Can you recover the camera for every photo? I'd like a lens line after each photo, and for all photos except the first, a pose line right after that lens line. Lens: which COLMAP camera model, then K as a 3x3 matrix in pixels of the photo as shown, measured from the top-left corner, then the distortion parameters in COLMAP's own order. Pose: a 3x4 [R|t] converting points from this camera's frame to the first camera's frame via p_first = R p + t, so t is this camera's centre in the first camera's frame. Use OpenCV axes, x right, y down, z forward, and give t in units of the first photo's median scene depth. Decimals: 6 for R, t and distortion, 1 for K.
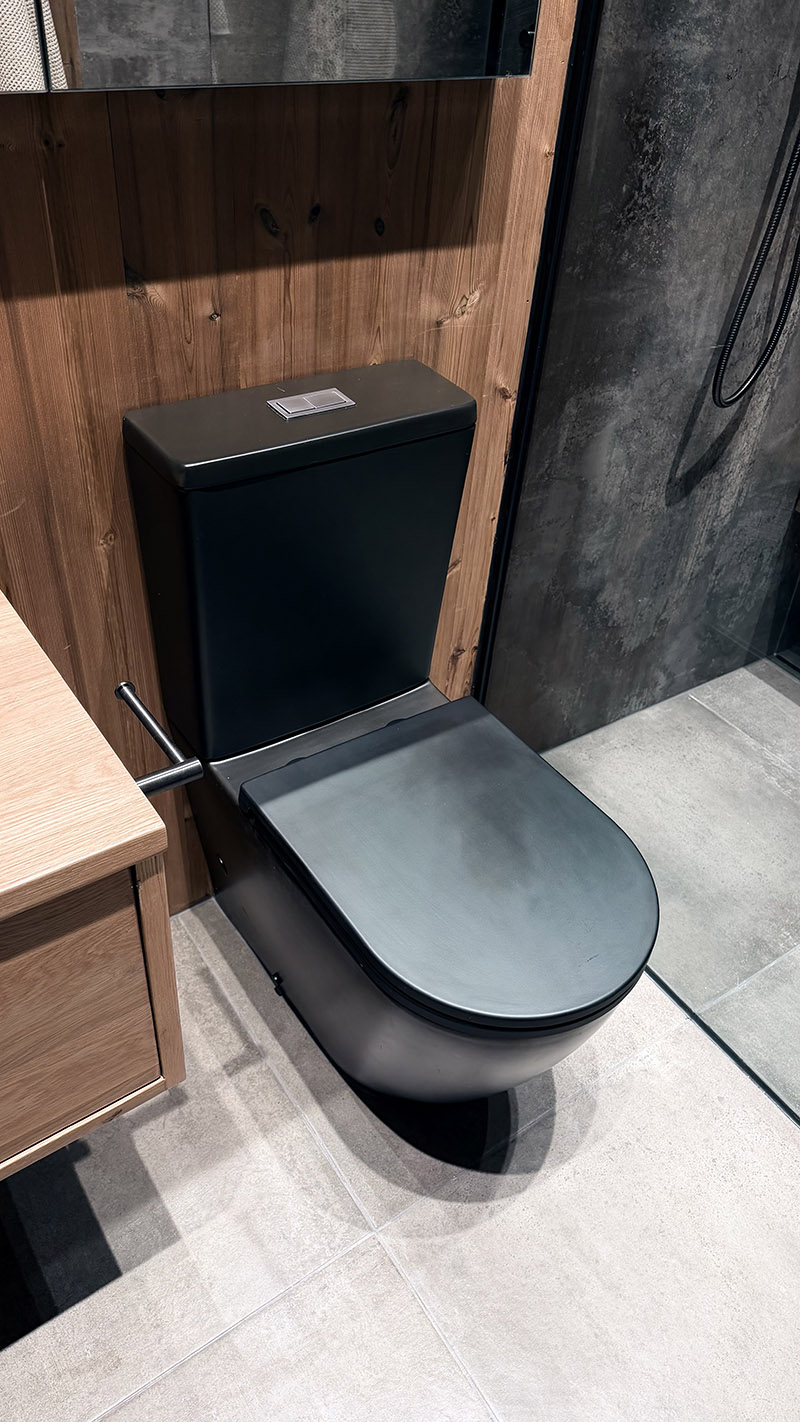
lens RADIAL K [[1018.6, 0, 399.7], [0, 1018.6, 705.9], [0, 0, 1]] dist [0.006645, -0.009308]
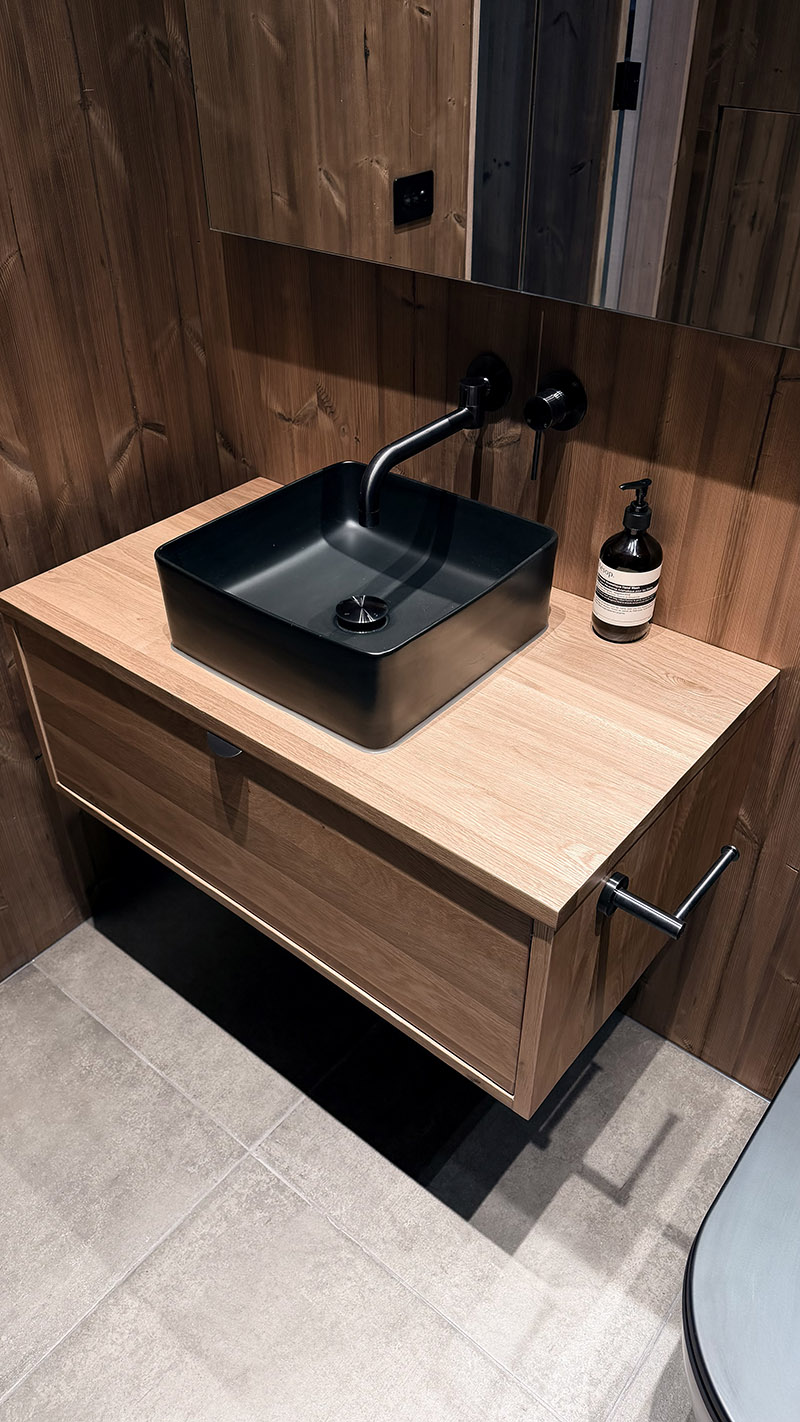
lens RADIAL K [[997.1, 0, 400.0], [0, 997.1, 711.0], [0, 0, 1]] dist [0.084581, -0.115878]
pose [[0.276141, 0.520600, -0.807912, 0.327438], [-0.599802, 0.750162, 0.278377, -0.164906], [0.750988, 0.407716, 0.519408, 0.066058]]
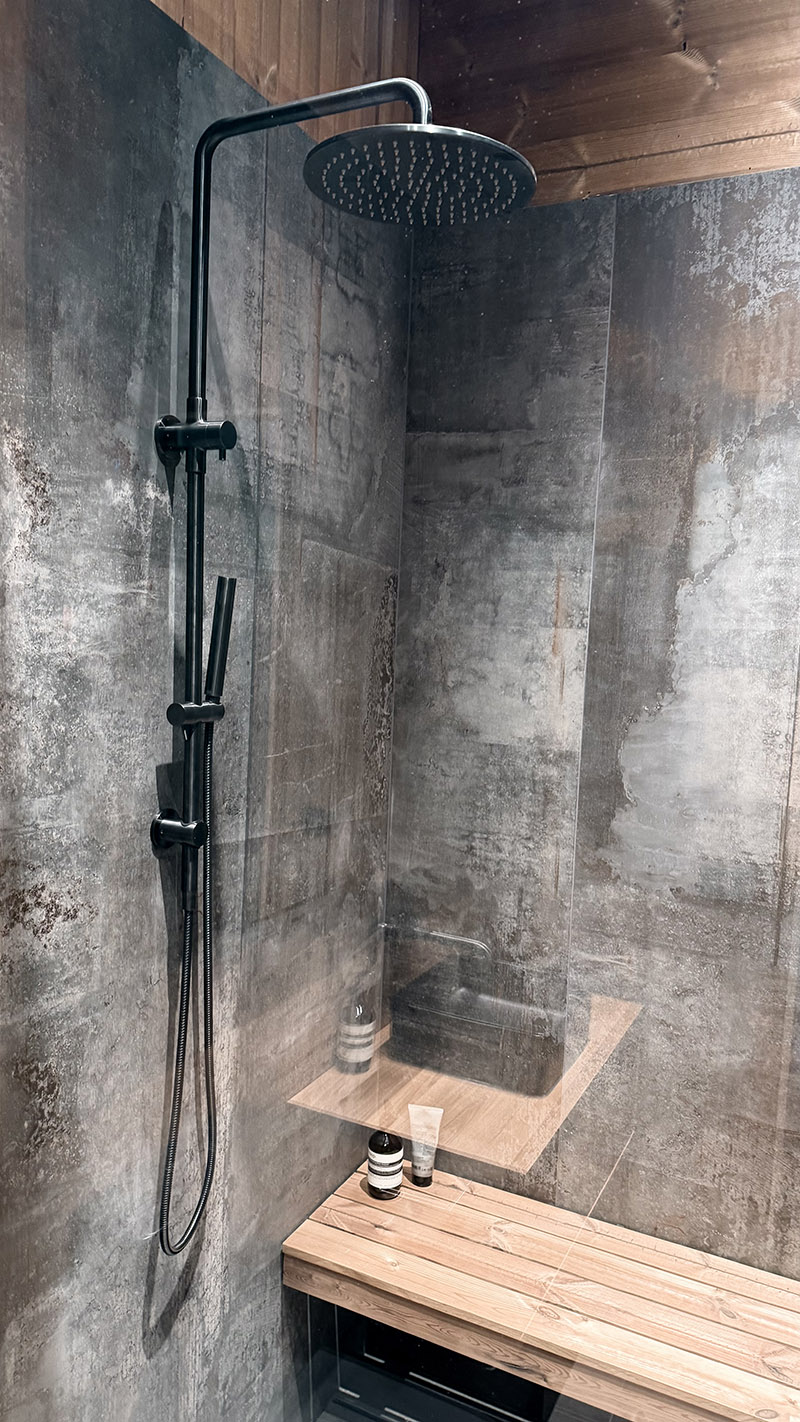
lens RADIAL K [[987.9, 0, 401.0], [0, 987.9, 714.2], [0, 0, 1]] dist [0.095724, -0.123379]
pose [[0.877617, -0.080824, 0.472500, 0.100611], [0.324903, 0.825030, -0.462345, -0.242222], [-0.352458, 0.559279, 0.750321, -0.153457]]
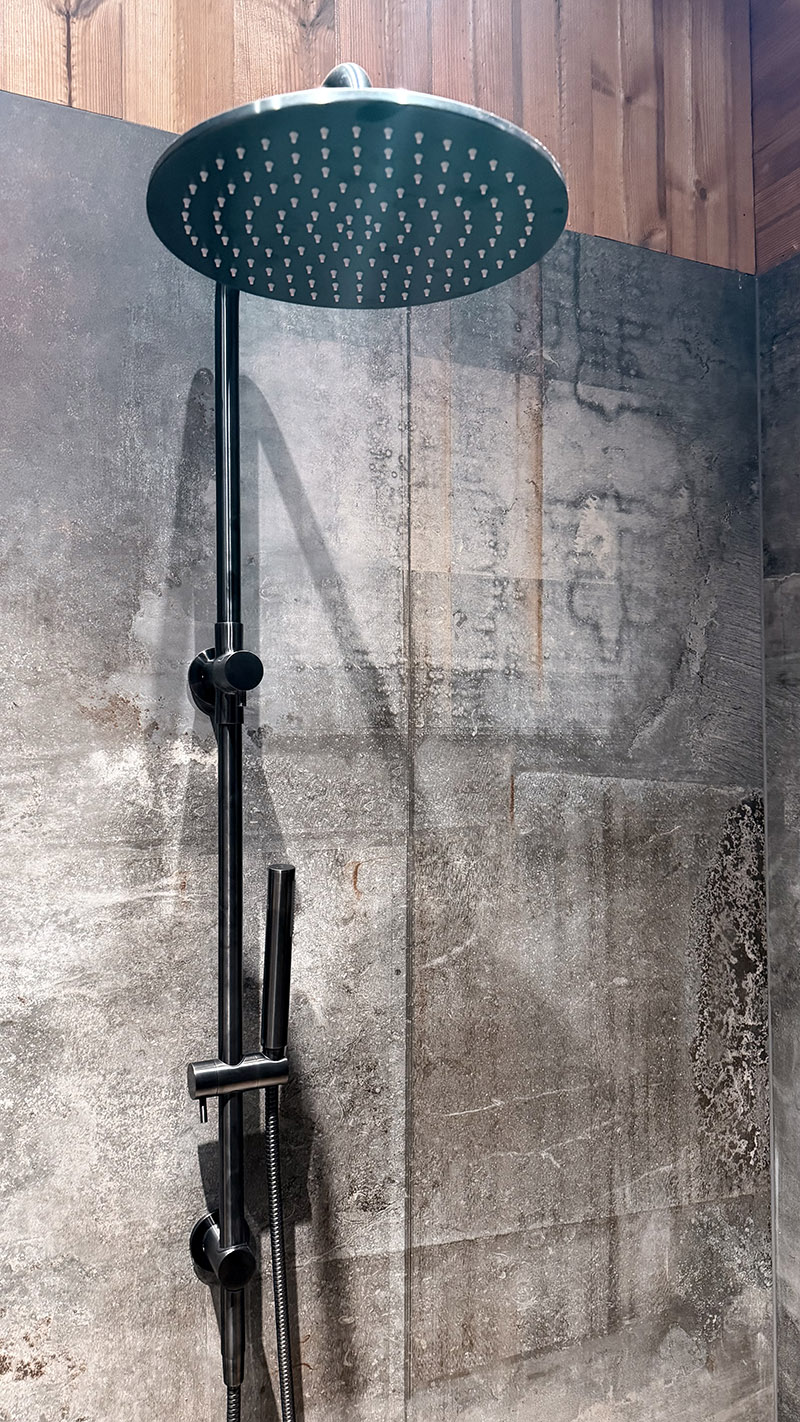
lens RADIAL K [[997.1, 0, 400.0], [0, 997.1, 711.0], [0, 0, 1]] dist [0.084581, -0.115878]
pose [[0.981891, -0.085199, -0.169207, 0.710199], [-0.049608, 0.746371, -0.663678, -0.547780], [0.182836, 0.660054, 0.728629, 0.058477]]
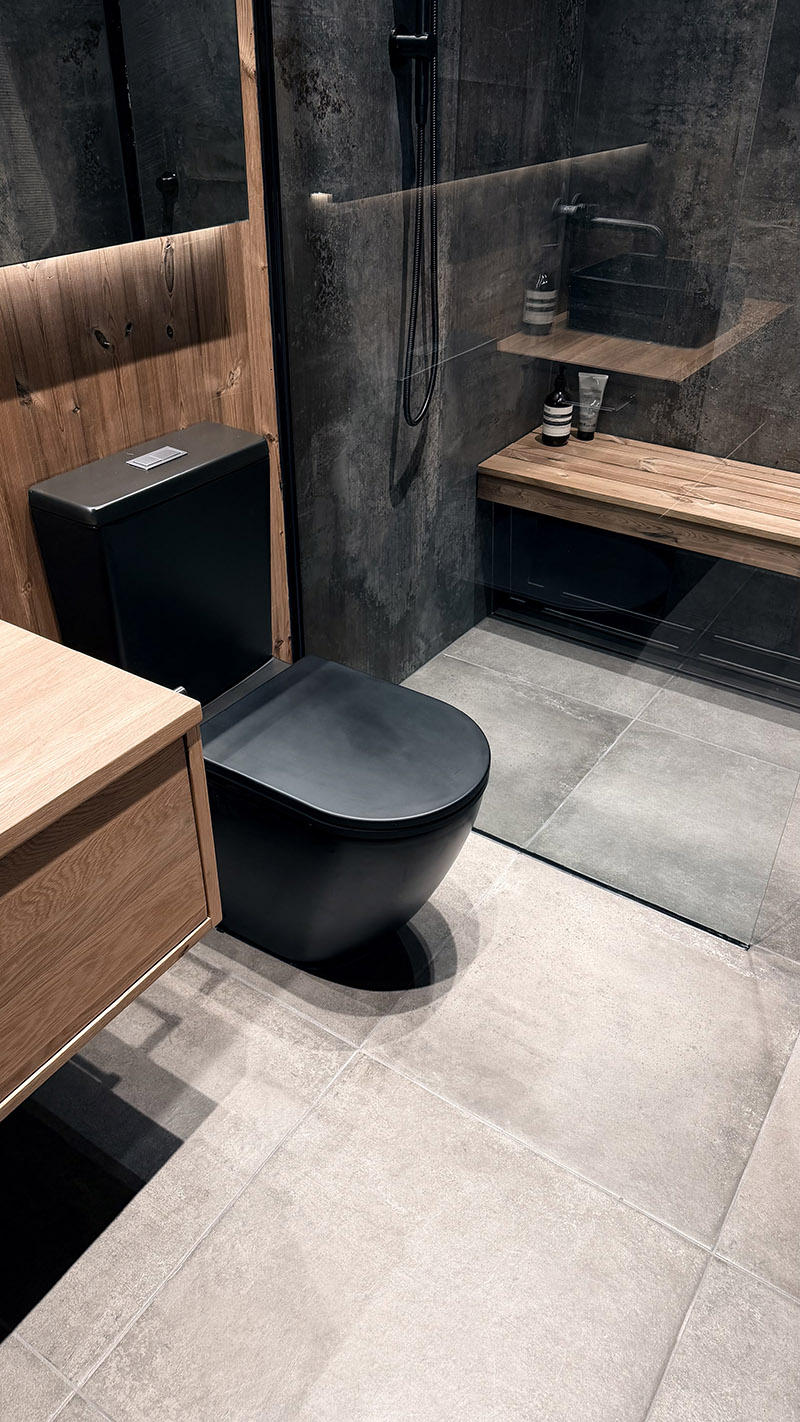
lens RADIAL K [[1002.6, 0, 405.5], [0, 1002.6, 708.3], [0, 0, 1]] dist [0.058899, -0.069612]
pose [[0.925263, -0.260598, 0.275639, -0.205387], [0.283460, 0.957885, -0.045903, 0.161961], [-0.252068, 0.120605, 0.960165, -0.316906]]
